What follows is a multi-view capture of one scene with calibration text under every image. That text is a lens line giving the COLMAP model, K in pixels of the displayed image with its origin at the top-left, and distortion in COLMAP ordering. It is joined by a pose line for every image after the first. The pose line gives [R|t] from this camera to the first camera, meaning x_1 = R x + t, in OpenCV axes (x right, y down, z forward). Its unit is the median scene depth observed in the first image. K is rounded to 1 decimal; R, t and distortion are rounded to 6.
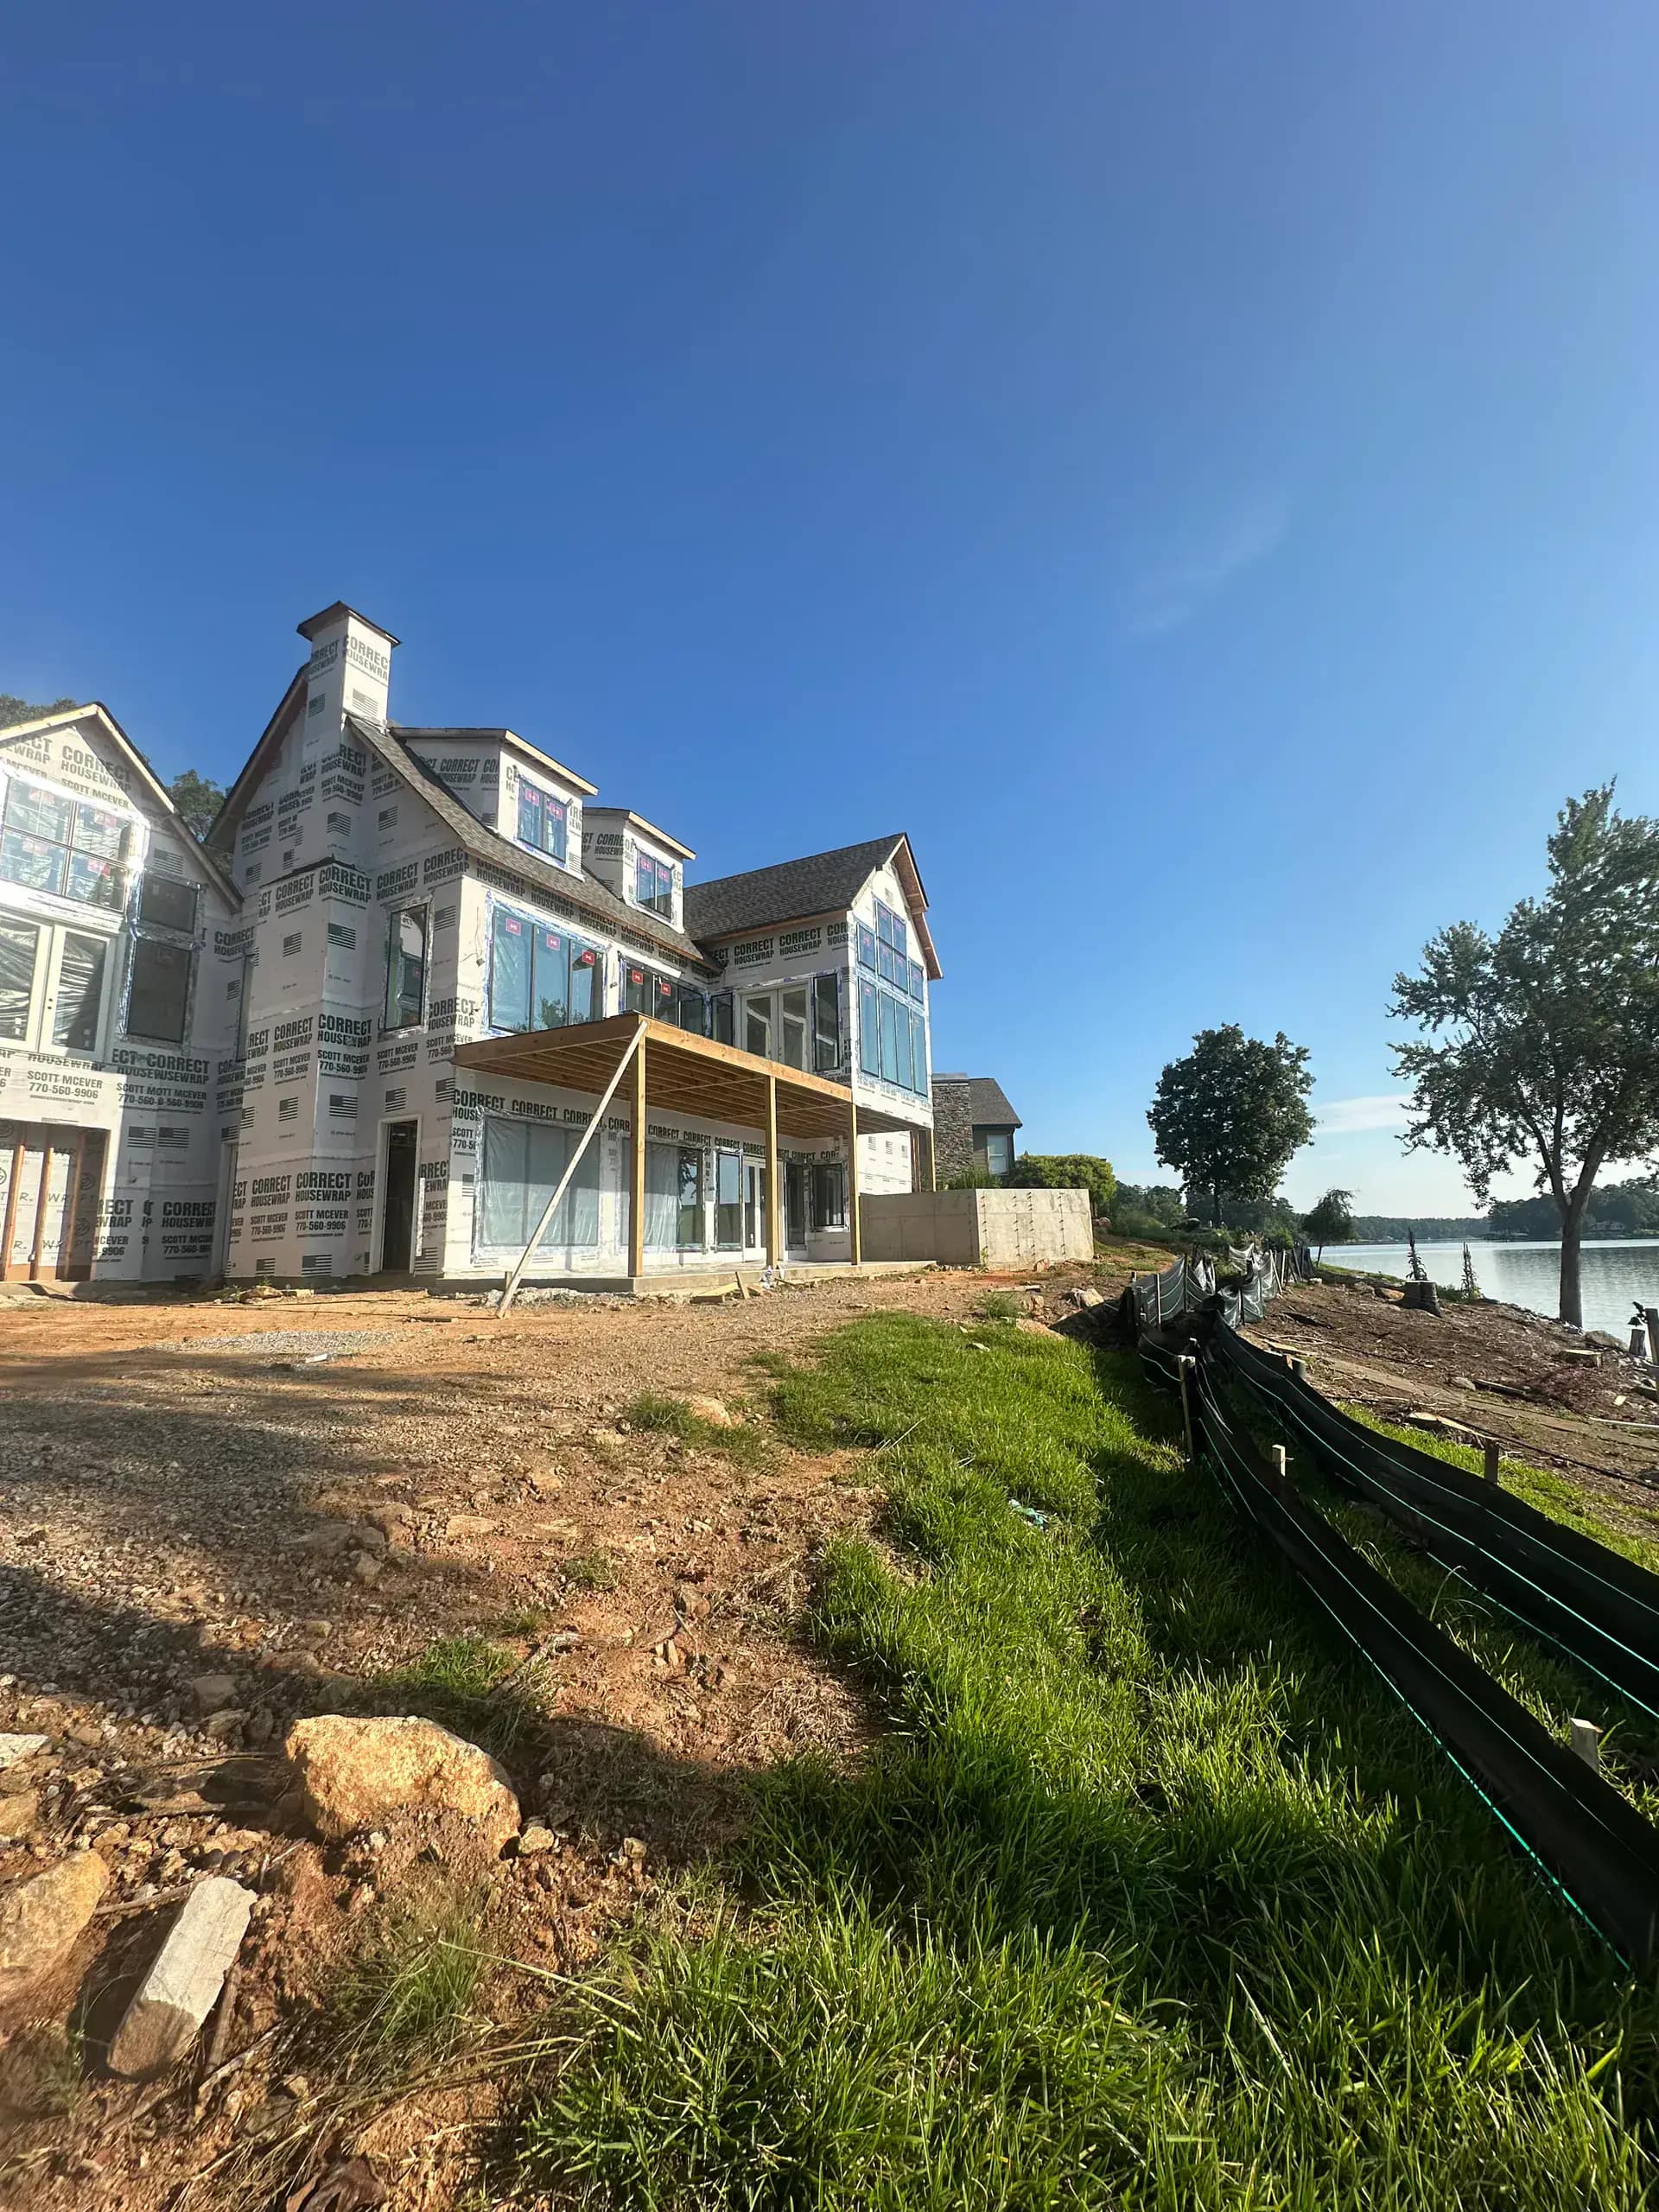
lens RADIAL K [[879.3, 0, 831.8], [0, 879.3, 1102.2], [0, 0, 1]] dist [-0.003722, 0.000098]
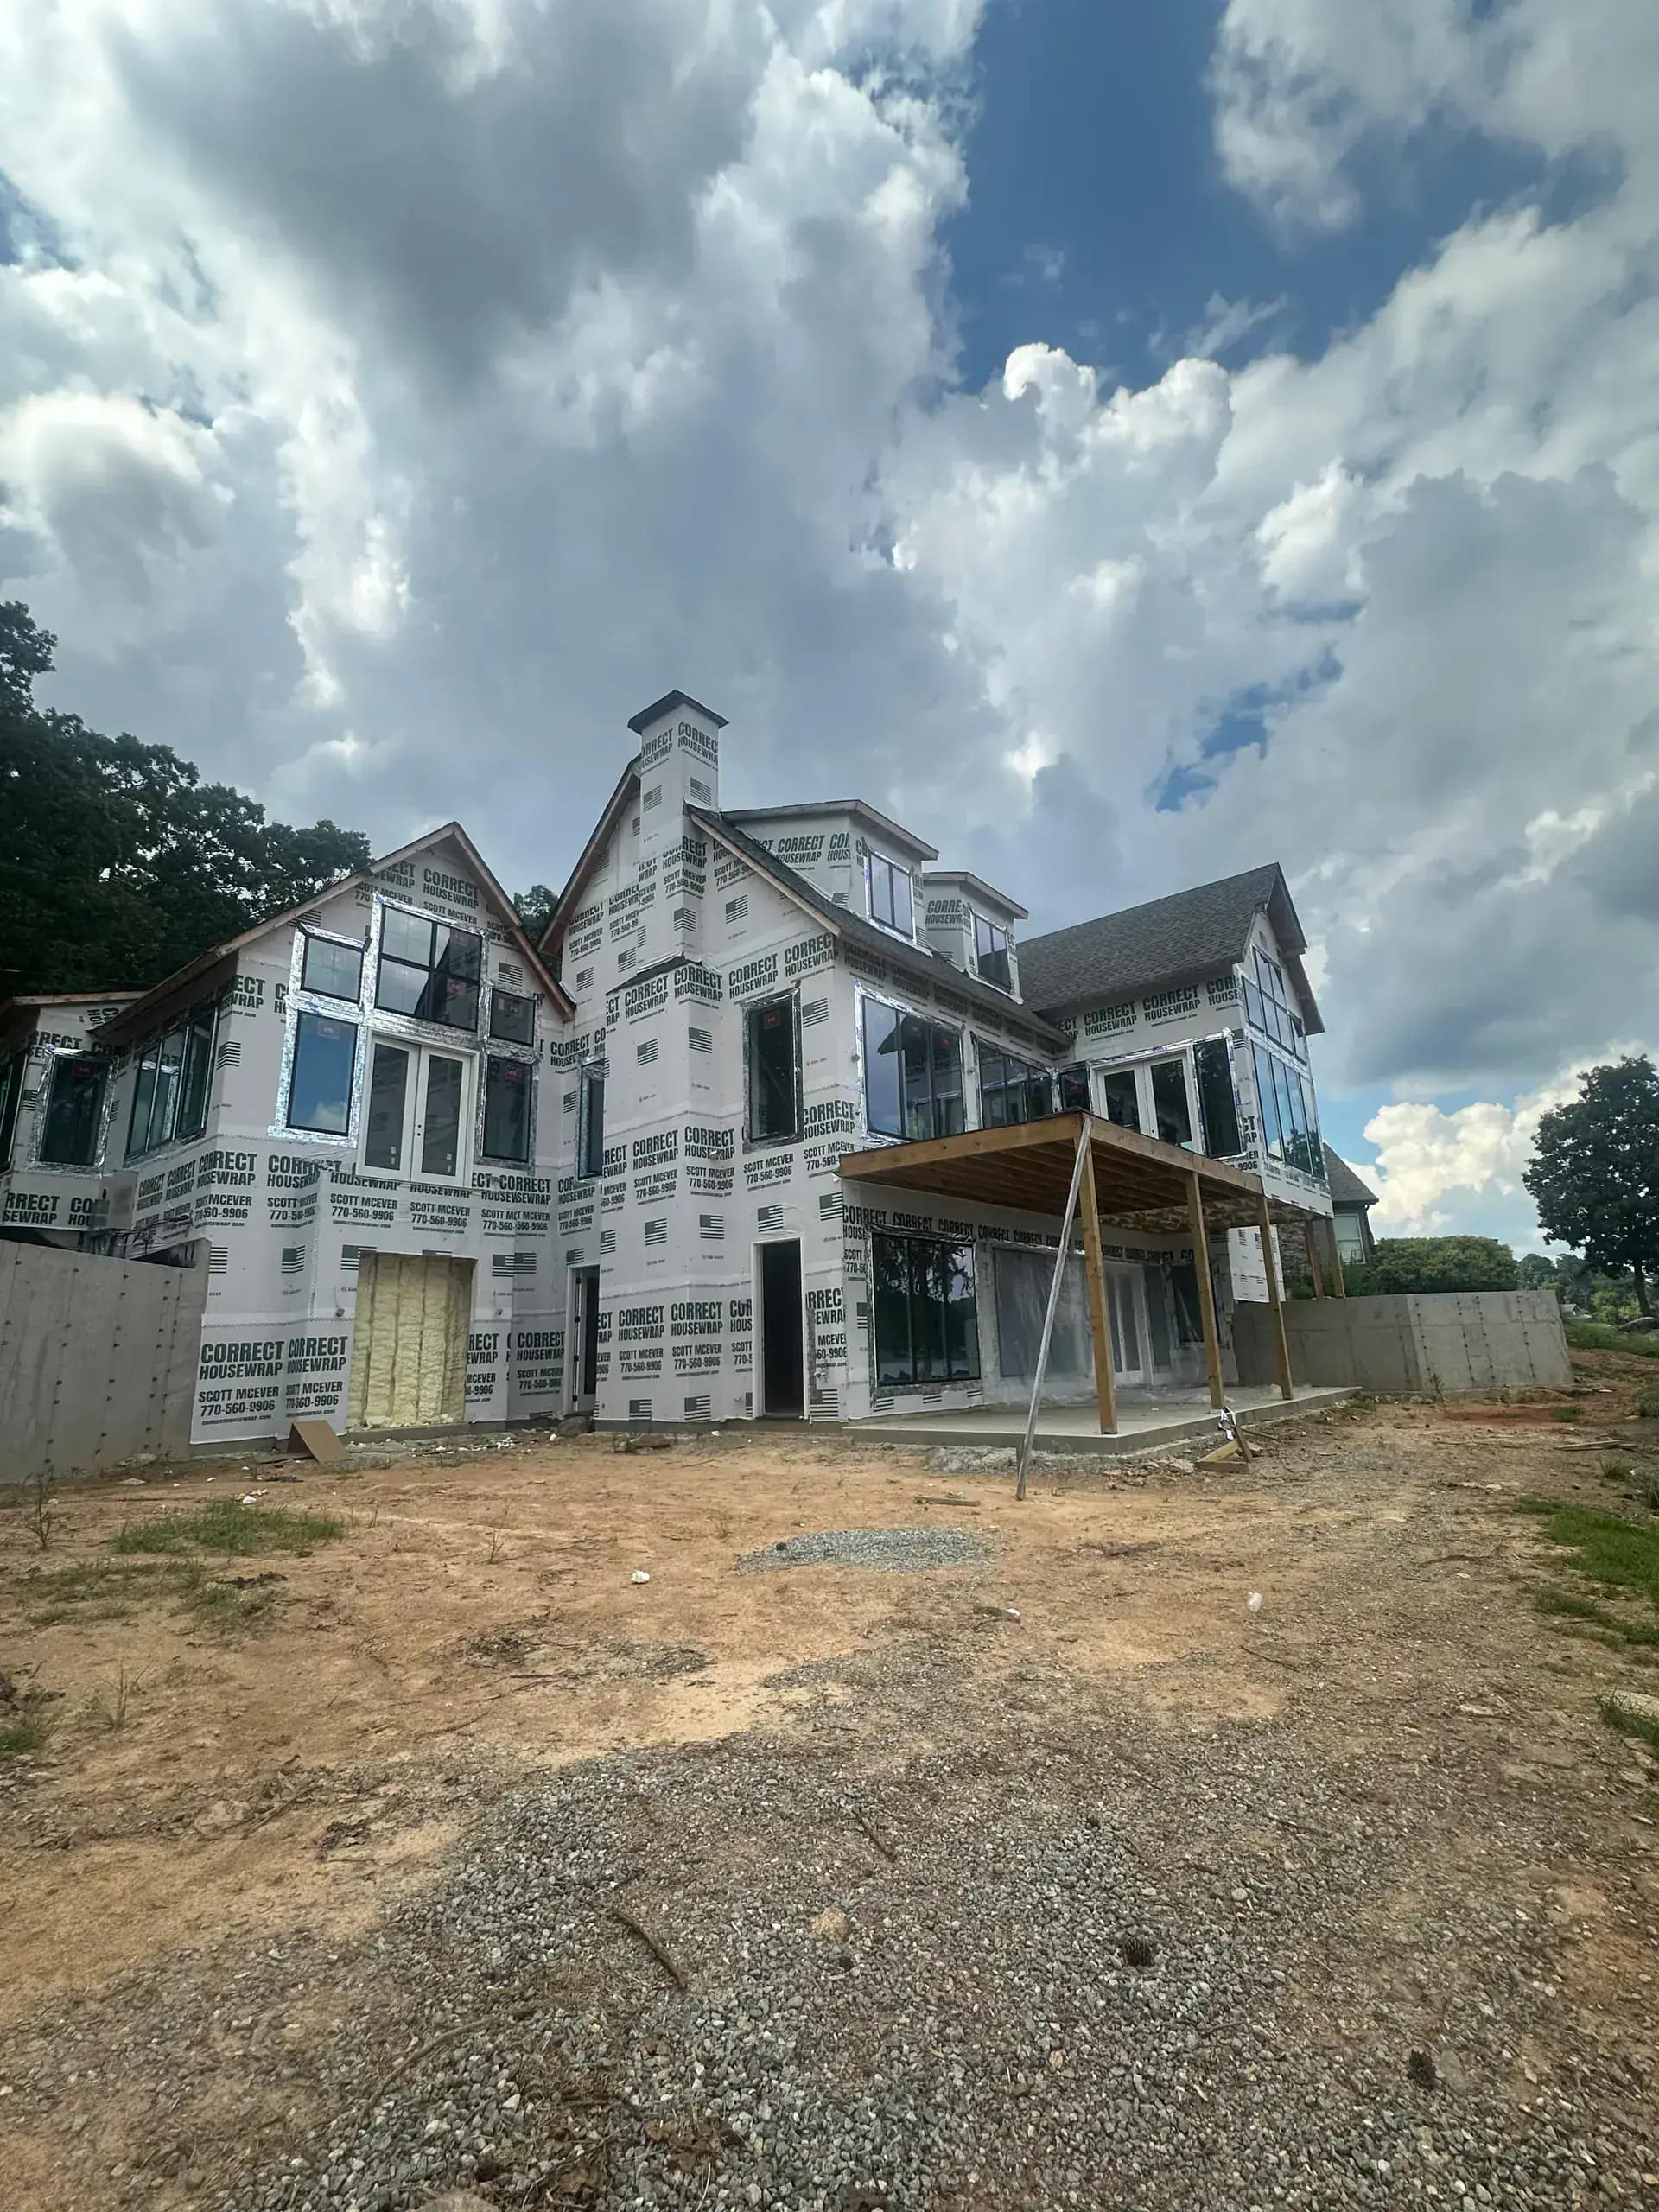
lens RADIAL K [[984.4, 0, 831.0], [0, 984.4, 1102.5], [0, 0, 1]] dist [0.000733, 0.000075]
pose [[0.977753, -0.057232, -0.201800, -0.210611], [0.042397, 0.996123, -0.077087, -0.037030], [0.205430, 0.066816, 0.976388, 0.025535]]
